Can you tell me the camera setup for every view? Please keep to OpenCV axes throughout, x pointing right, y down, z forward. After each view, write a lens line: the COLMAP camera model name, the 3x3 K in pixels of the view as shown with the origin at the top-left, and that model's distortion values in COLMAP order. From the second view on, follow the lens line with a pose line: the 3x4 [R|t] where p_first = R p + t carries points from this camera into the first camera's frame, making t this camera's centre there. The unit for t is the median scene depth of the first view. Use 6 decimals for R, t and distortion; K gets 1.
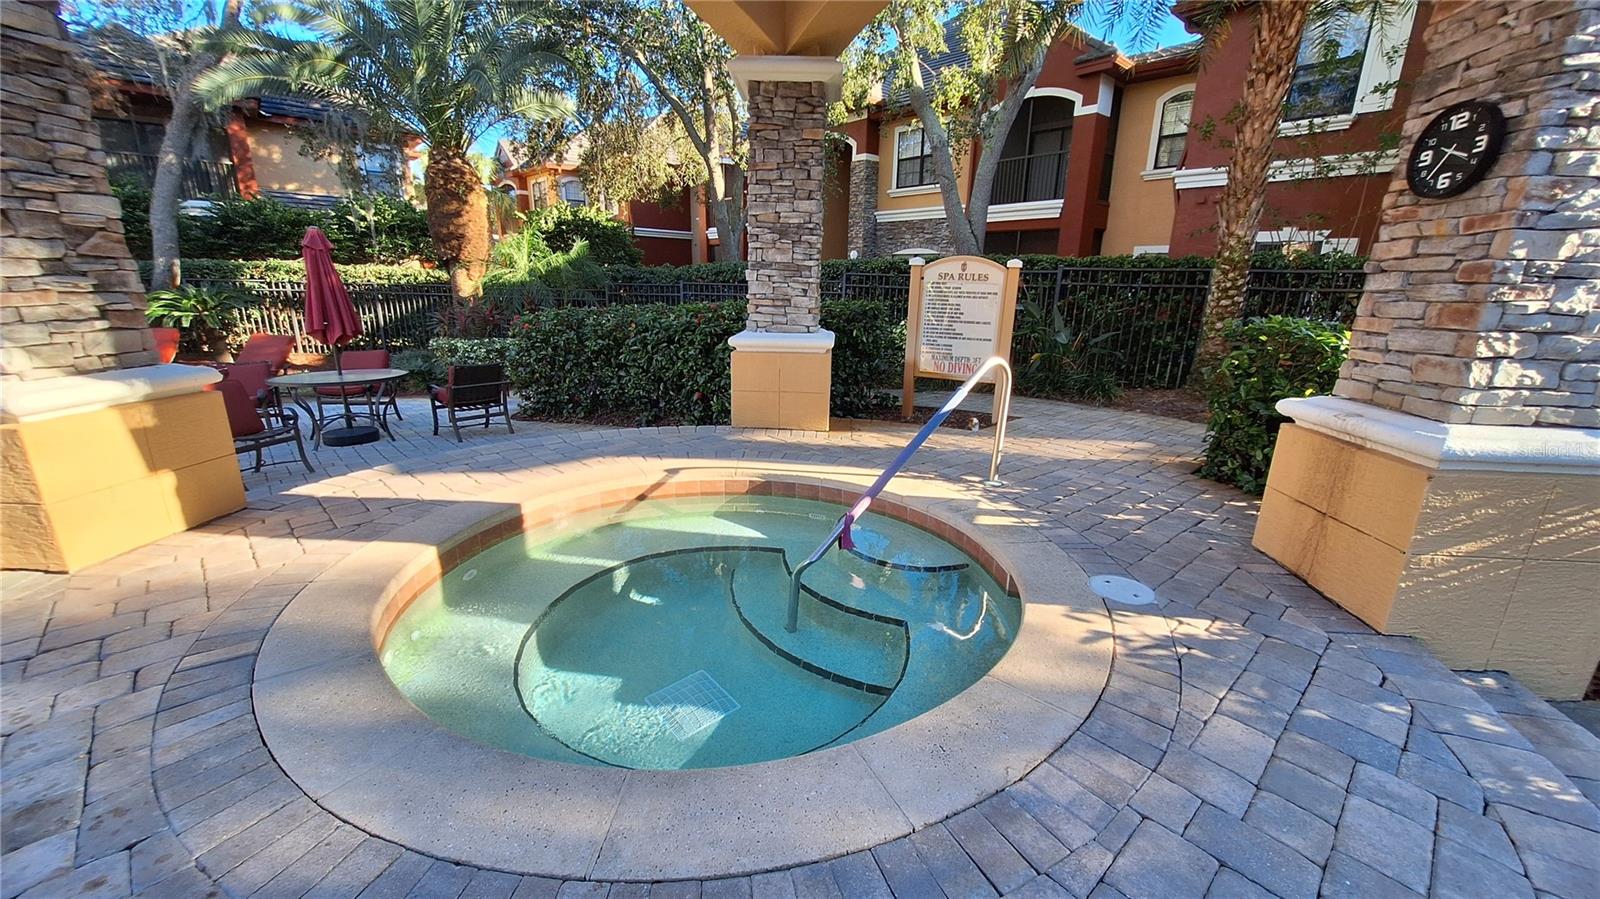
lens RADIAL K [[625.3, 0, 800.0], [0, 625.3, 449.5], [0, 0, 1]] dist [0.000223, 0.000016]
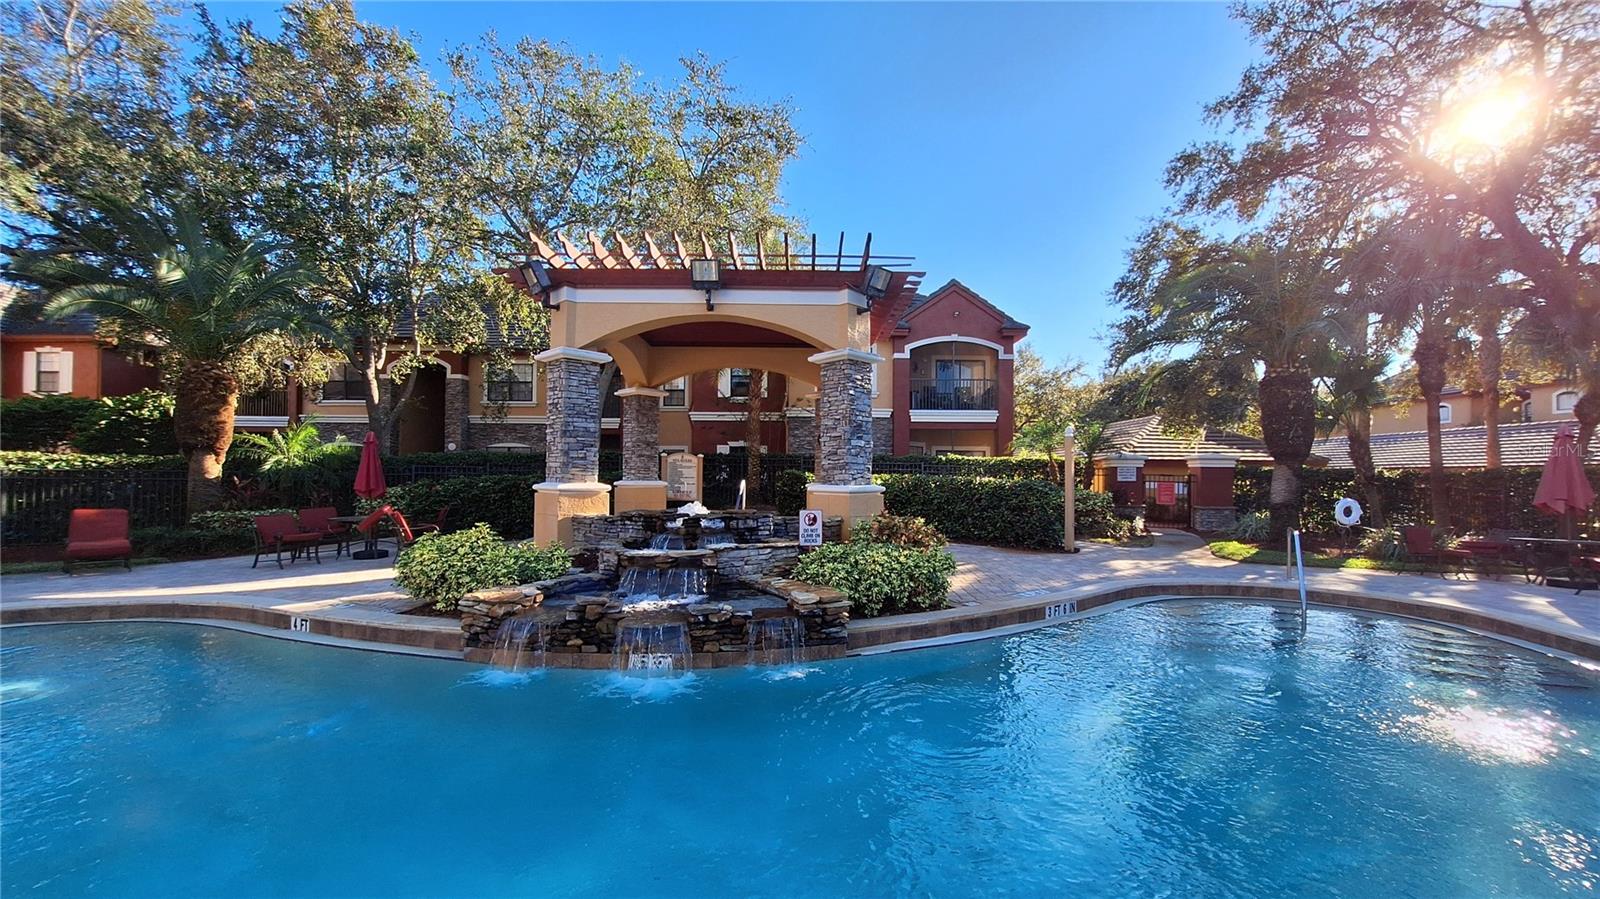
lens RADIAL K [[647.1, 0, 800.0], [0, 647.1, 449.5], [0, 0, 1]] dist [0.001375, 0.000106]
pose [[0.634804, 0.015111, 0.772525, -0.673129], [0.210558, 0.958587, -0.191771, 0.132627], [-0.743431, 0.284398, 0.605333, -0.445231]]
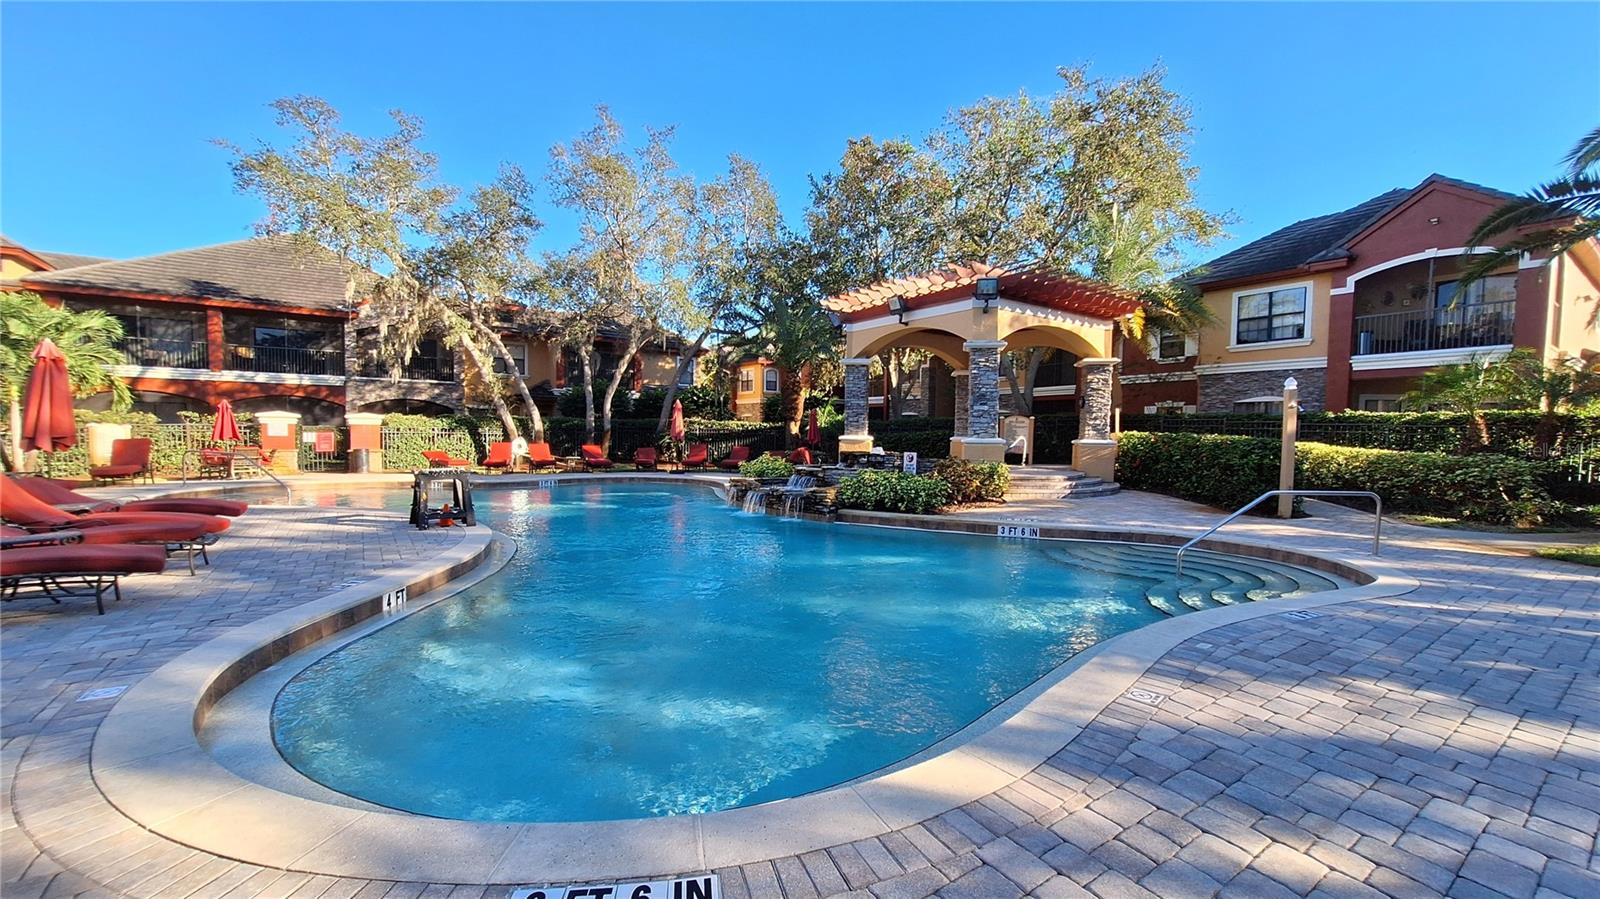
lens RADIAL K [[647.1, 0, 800.0], [0, 647.1, 449.5], [0, 0, 1]] dist [0.001375, 0.000106]
pose [[0.993100, -0.003665, -0.117211, -0.211726], [-0.024641, 0.970676, -0.239127, 0.317017], [0.114650, 0.240365, 0.963888, -1.064603]]
